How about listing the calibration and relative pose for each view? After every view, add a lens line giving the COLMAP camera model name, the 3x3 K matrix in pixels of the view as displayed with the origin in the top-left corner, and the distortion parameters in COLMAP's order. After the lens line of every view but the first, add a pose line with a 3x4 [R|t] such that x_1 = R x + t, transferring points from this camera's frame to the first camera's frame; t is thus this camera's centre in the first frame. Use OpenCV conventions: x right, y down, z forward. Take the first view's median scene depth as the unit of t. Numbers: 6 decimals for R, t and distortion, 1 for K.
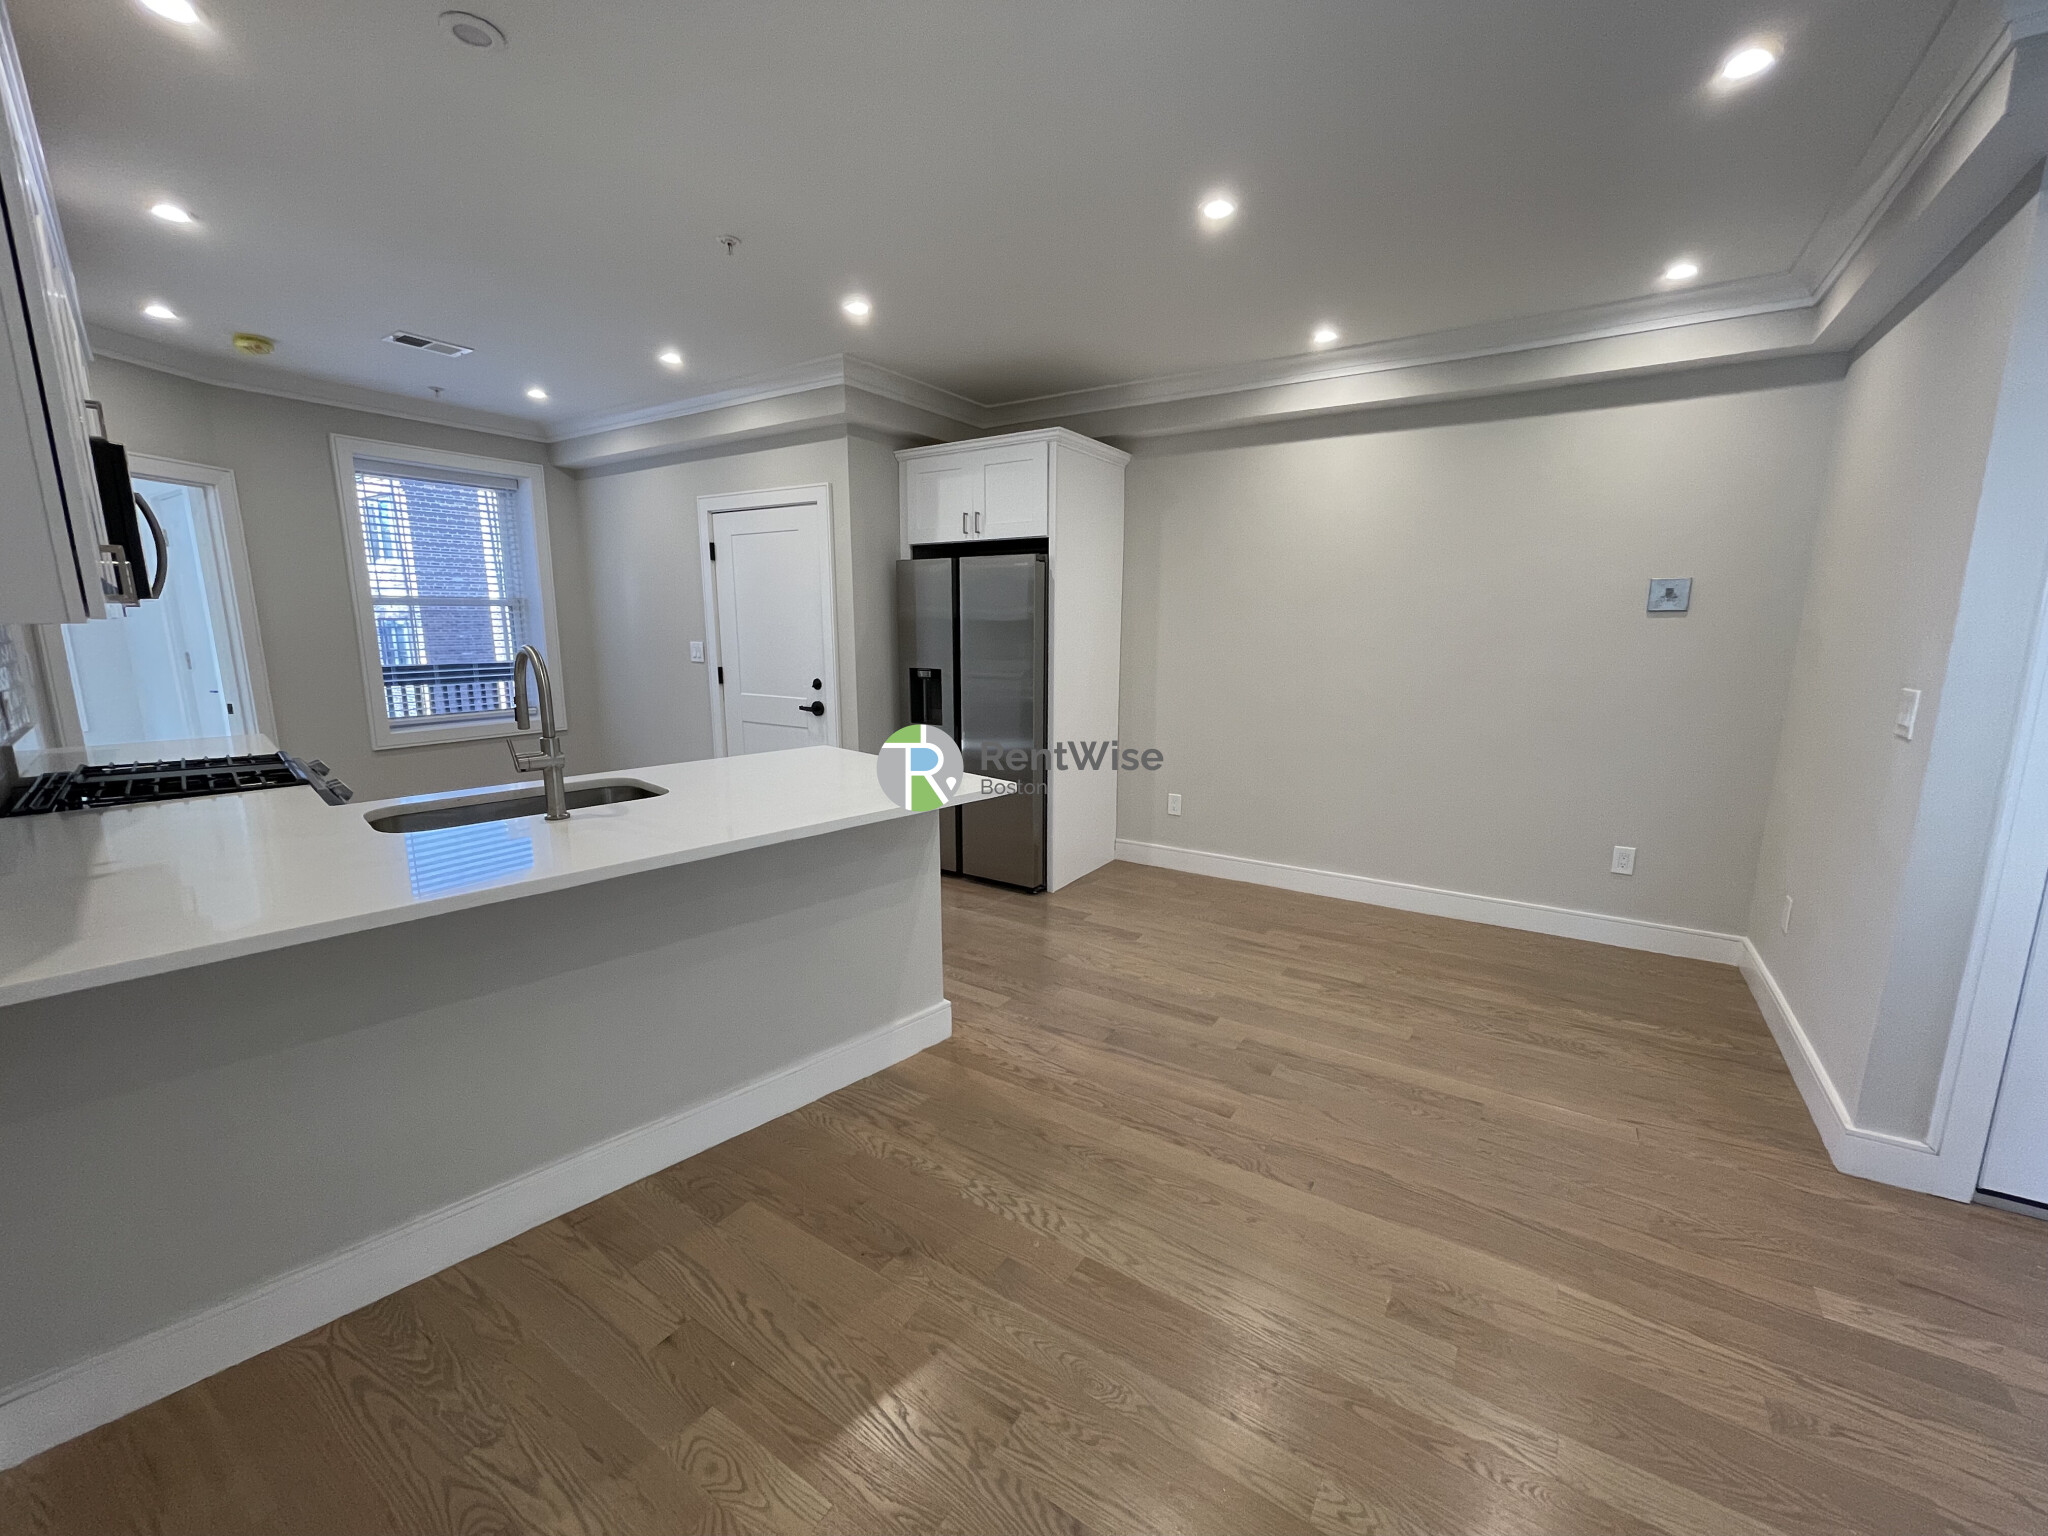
lens RADIAL K [[825.8, 0, 1018.0], [0, 825.8, 773.9], [0, 0, 1]] dist [-0.002121, 0.000441]
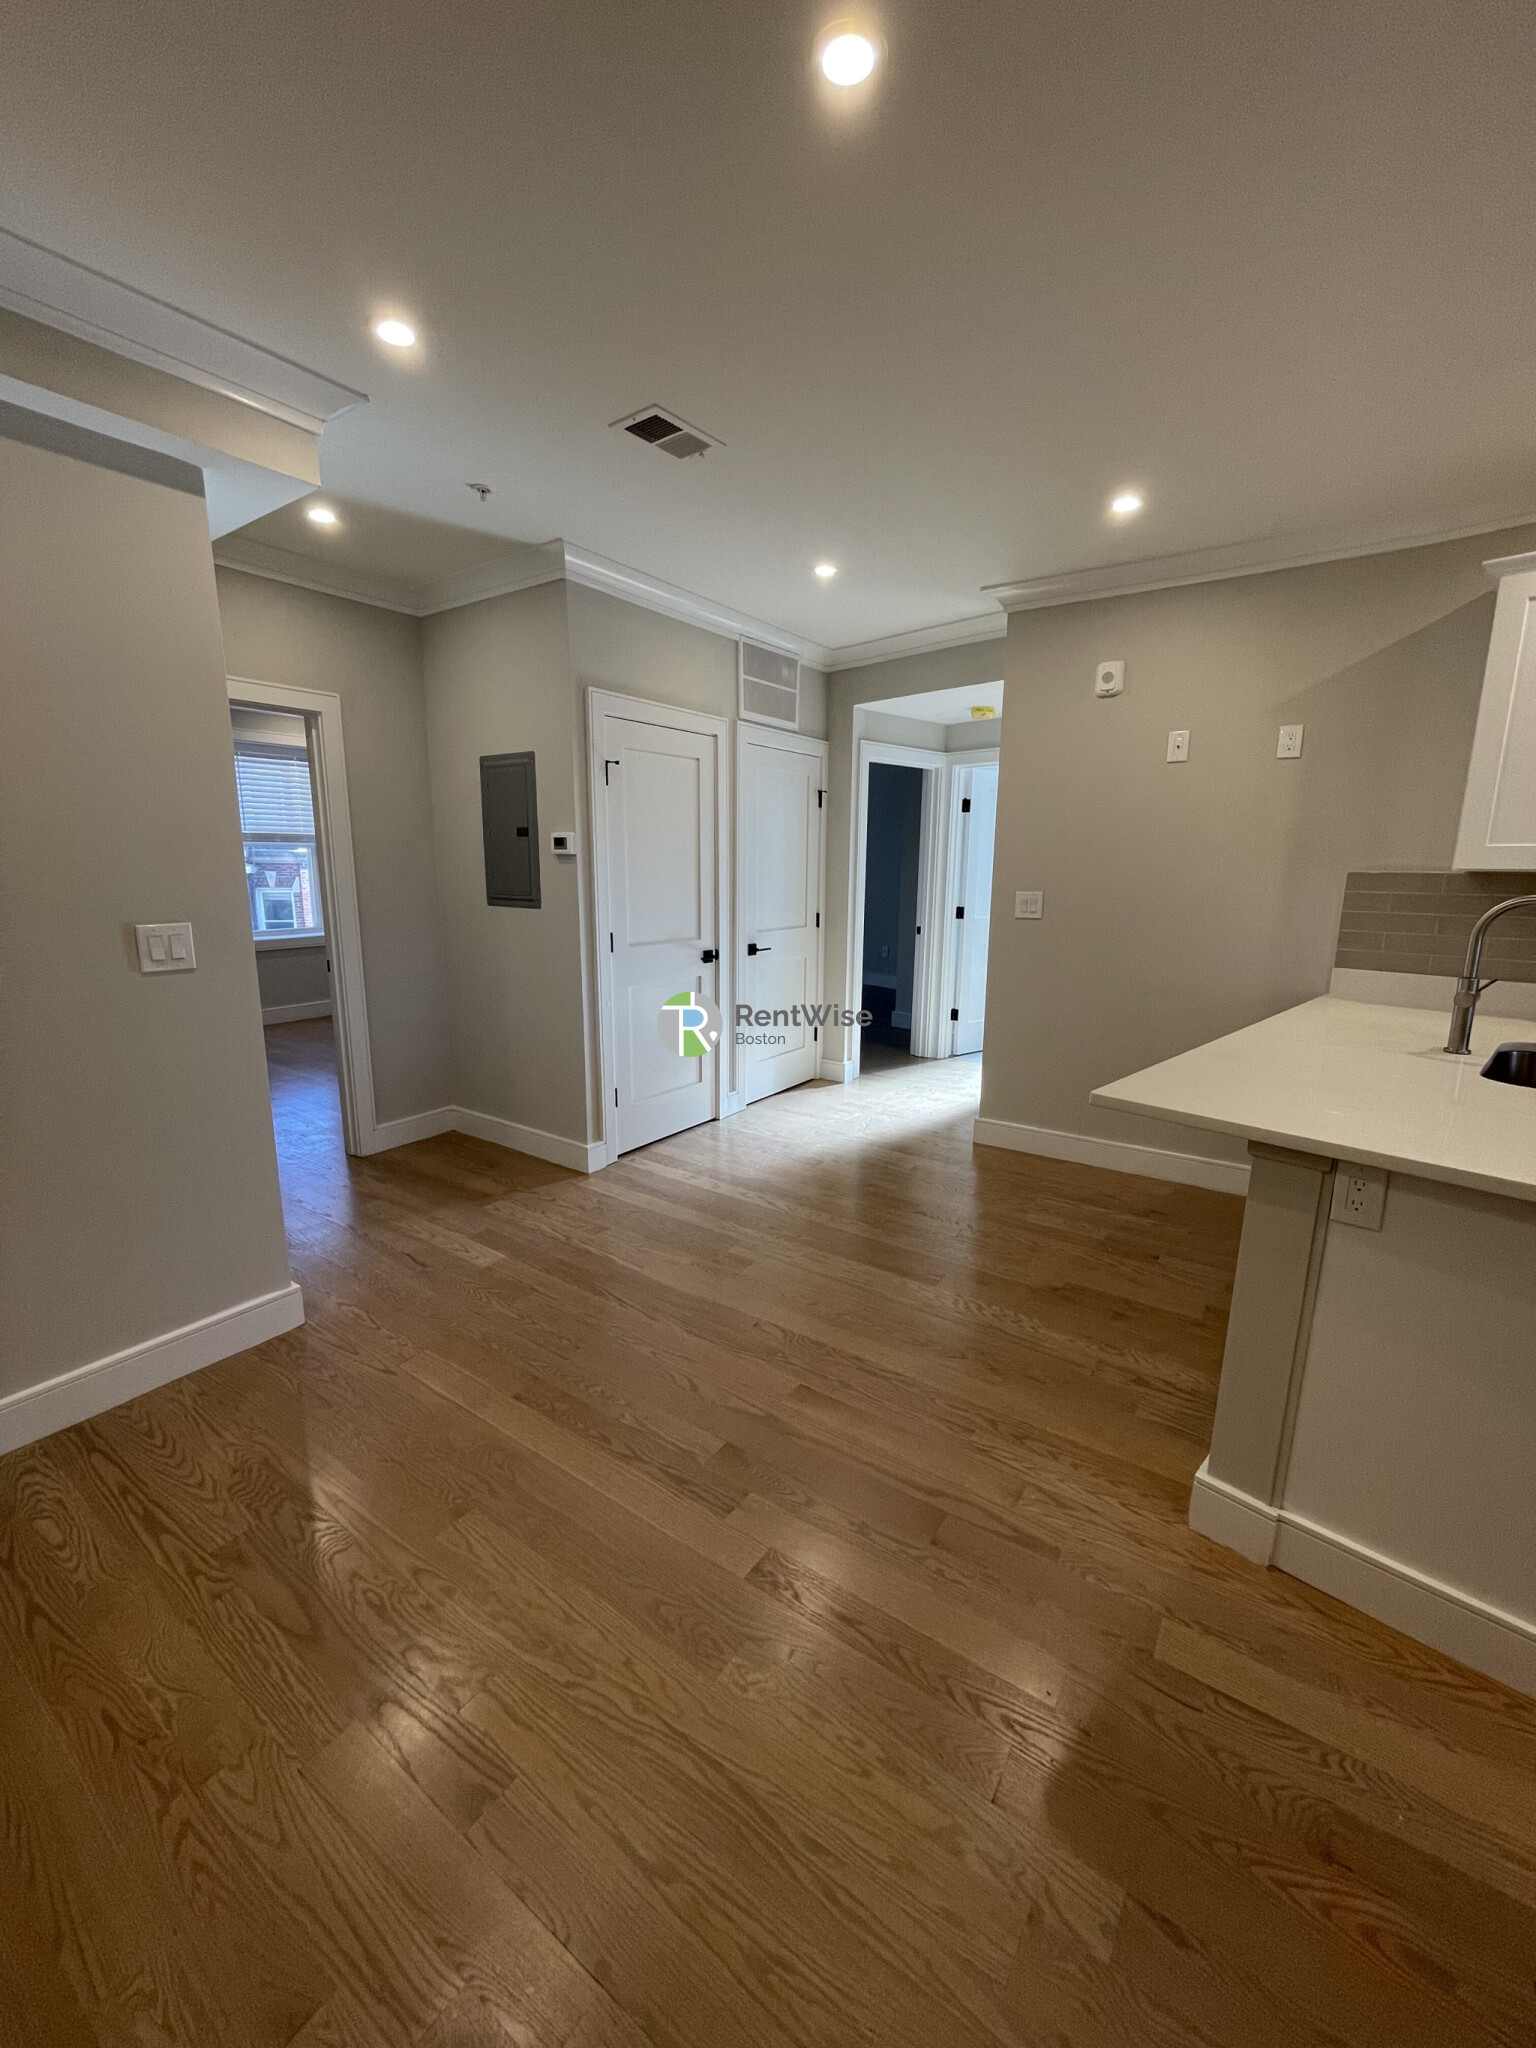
lens RADIAL K [[825.8, 0, 767.8], [0, 825.8, 1020.1], [0, 0, 1]] dist [-0.002121, 0.000441]
pose [[-0.999616, -0.015469, 0.022993, 0.212126], [-0.005860, 0.928936, 0.370195, -0.249623], [-0.027085, 0.369918, -0.928669, 1.317038]]
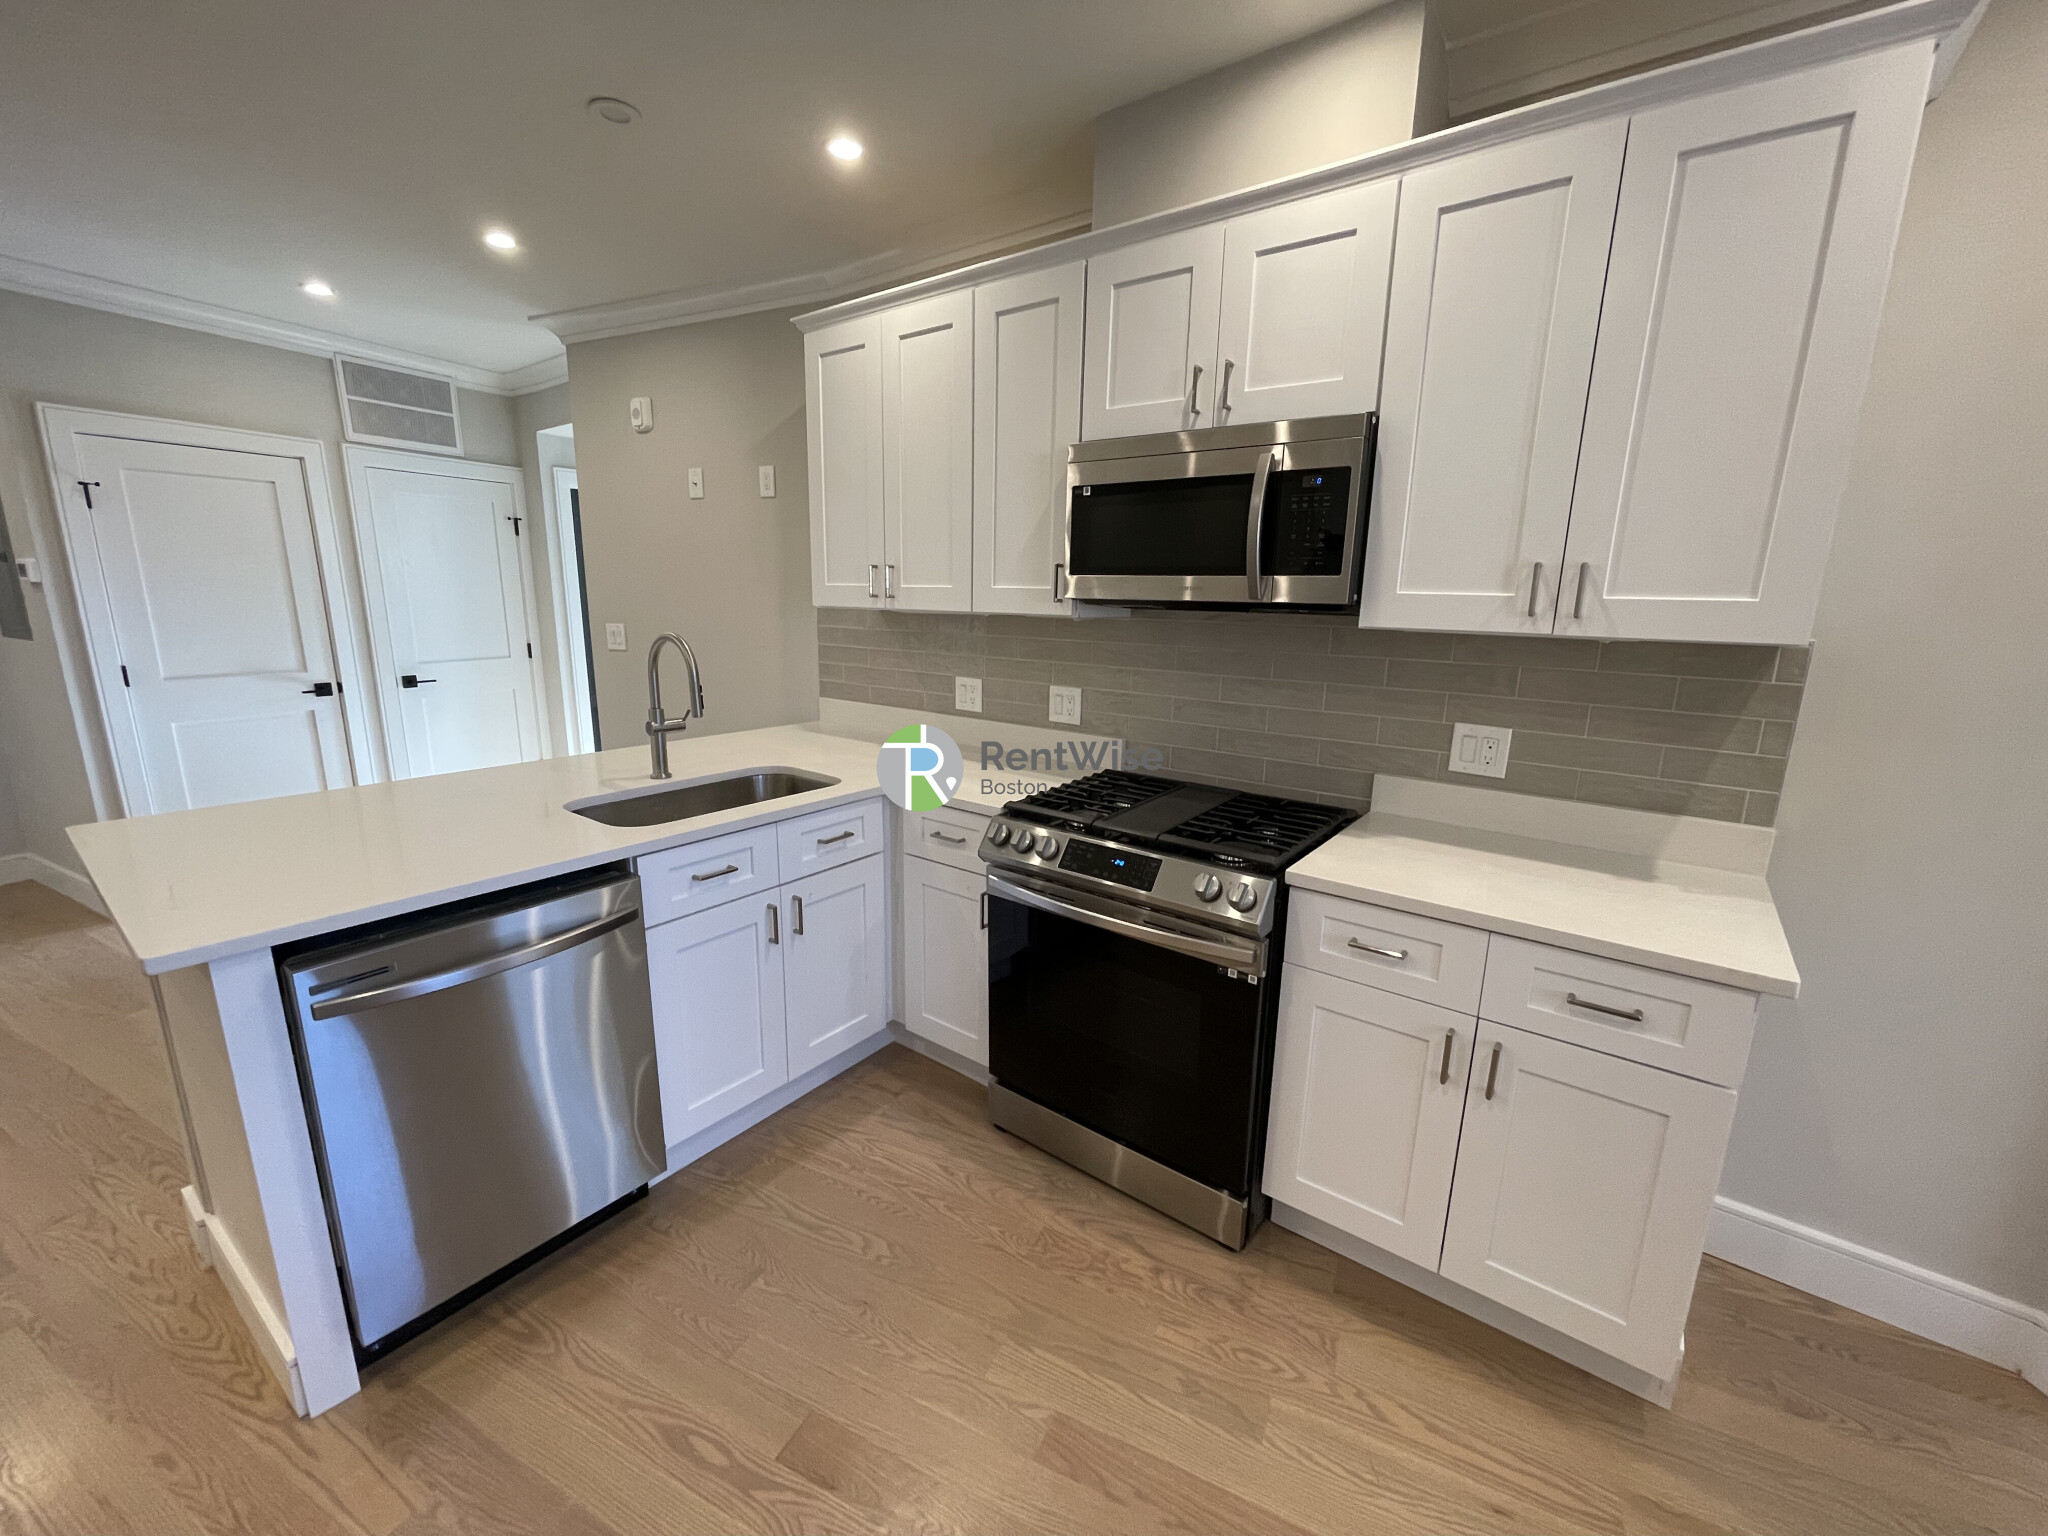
lens RADIAL K [[825.8, 0, 1022.2], [0, 825.8, 773.0], [0, 0, 1]] dist [-0.002121, 0.000441]
pose [[-0.992825, 0.005152, -0.119467, -0.605332], [-0.042672, 0.918028, 0.394213, -0.285466], [0.111705, 0.396482, -0.911221, 1.389640]]
